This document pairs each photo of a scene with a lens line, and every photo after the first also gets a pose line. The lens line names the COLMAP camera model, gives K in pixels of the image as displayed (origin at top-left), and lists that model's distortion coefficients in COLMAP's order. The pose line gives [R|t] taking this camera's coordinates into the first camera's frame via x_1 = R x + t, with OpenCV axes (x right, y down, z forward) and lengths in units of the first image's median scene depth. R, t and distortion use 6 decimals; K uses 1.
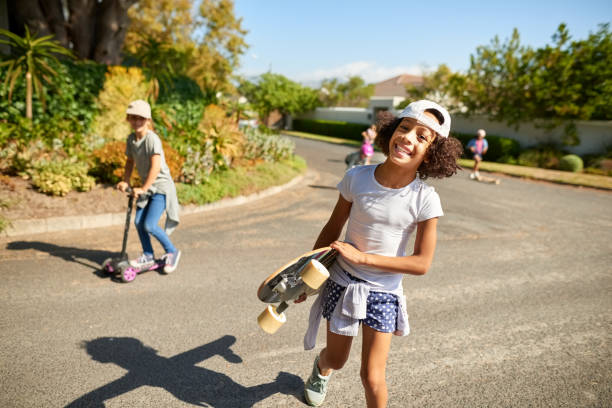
lens RADIAL K [[426.9, 0, 306.0], [0, 426.9, 204.0], [0, 0, 1]] dist [-0.005444, 0.004732]
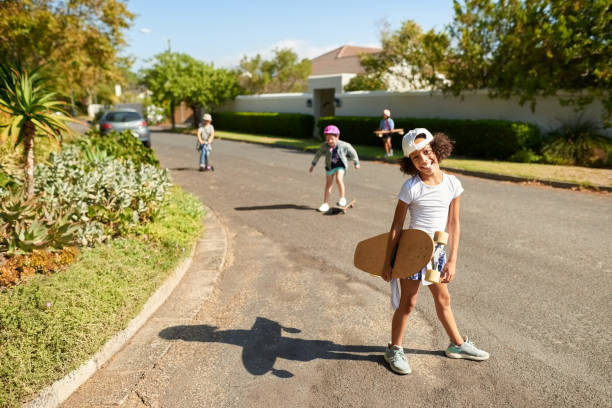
lens RADIAL K [[426.9, 0, 306.0], [0, 426.9, 204.0], [0, 0, 1]] dist [-0.005444, 0.004732]
pose [[0.986667, -0.090429, 0.135317, 0.026937], [0.087558, 0.995793, 0.027032, -0.047540], [-0.137192, -0.014823, 0.990434, 0.244474]]
